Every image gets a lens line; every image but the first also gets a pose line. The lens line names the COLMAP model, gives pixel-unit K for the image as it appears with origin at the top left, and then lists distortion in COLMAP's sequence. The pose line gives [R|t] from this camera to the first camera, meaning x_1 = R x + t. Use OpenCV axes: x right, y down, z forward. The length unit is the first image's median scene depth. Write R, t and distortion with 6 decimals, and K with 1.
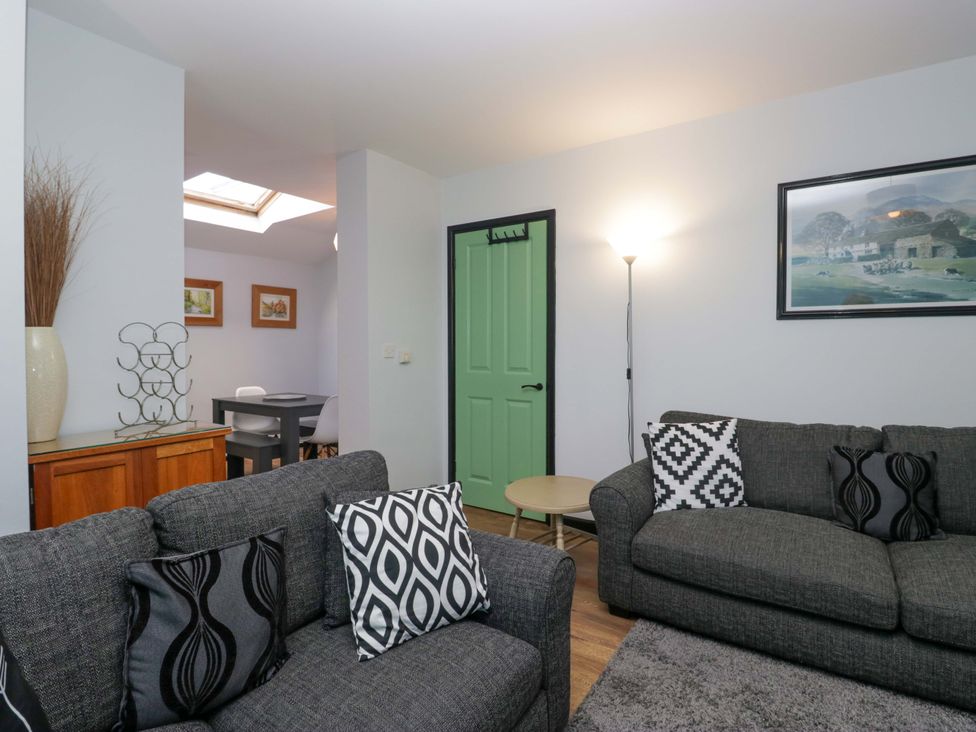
lens RADIAL K [[506.5, 0, 496.4], [0, 506.5, 360.3], [0, 0, 1]] dist [0.008563, 0.000420]
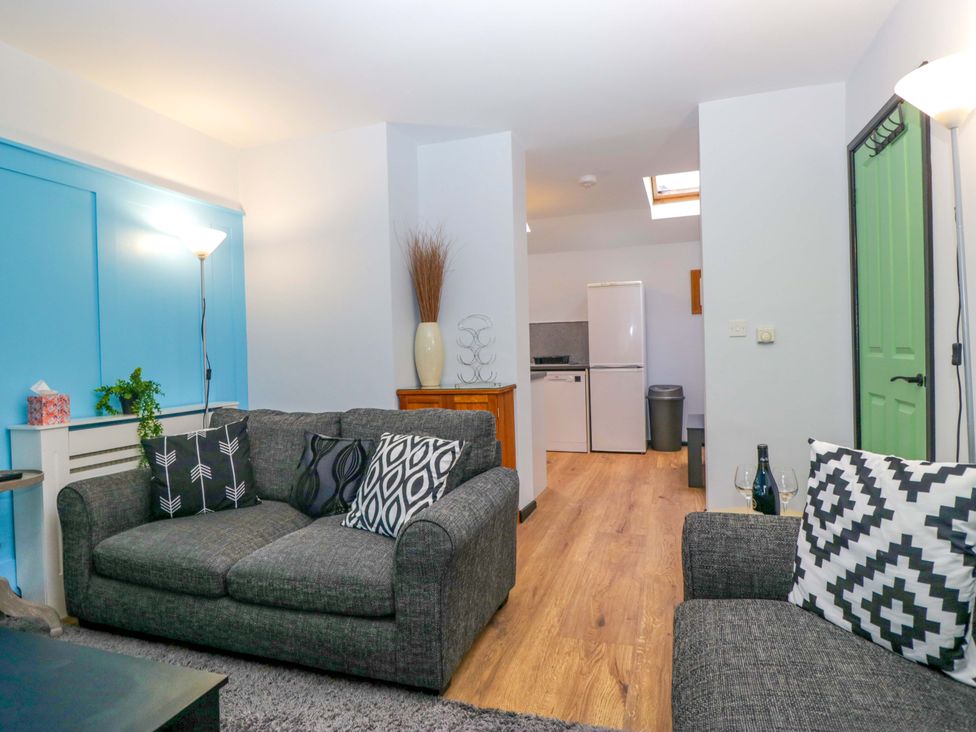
lens RADIAL K [[542.2, 0, 490.8], [0, 542.2, 361.9], [0, 0, 1]] dist [-0.006613, -0.000261]
pose [[0.270991, 0.017512, -0.962423, 0.408311], [-0.002808, 0.999845, 0.017402, 0.016734], [0.962578, -0.002013, 0.270998, 0.277582]]
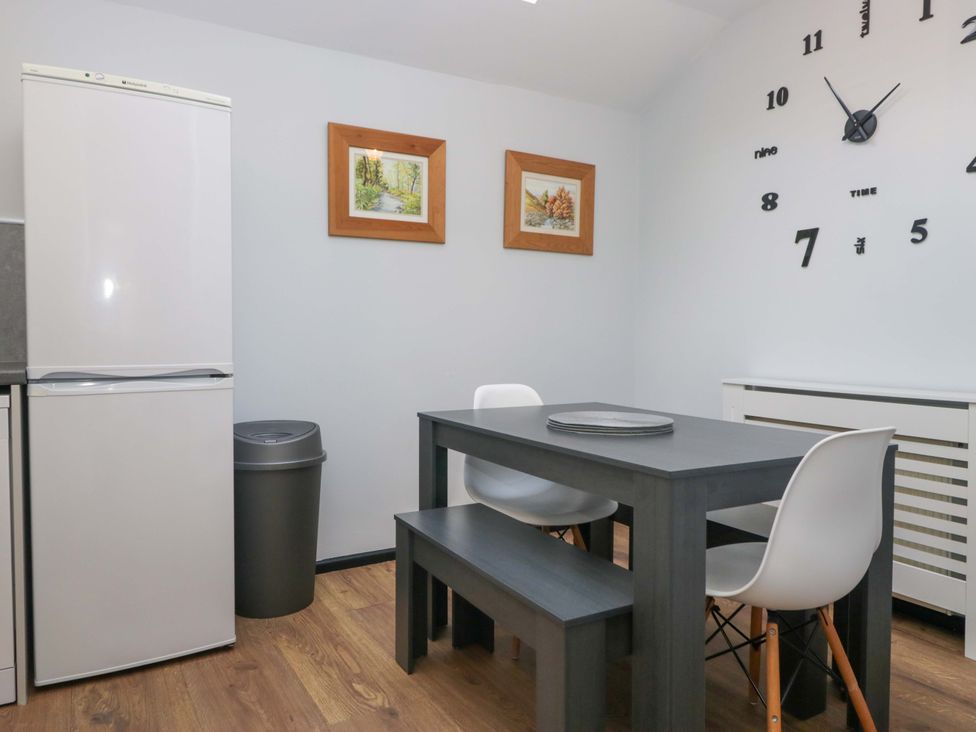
lens RADIAL K [[695.4, 0, 488.9], [0, 695.4, 357.6], [0, 0, 1]] dist [0.002283, 0.001263]
pose [[0.908250, 0.007579, -0.418359, -0.305216], [-0.008421, 0.999965, -0.000167, 0.035106], [0.418343, 0.003674, 0.908282, 0.568986]]
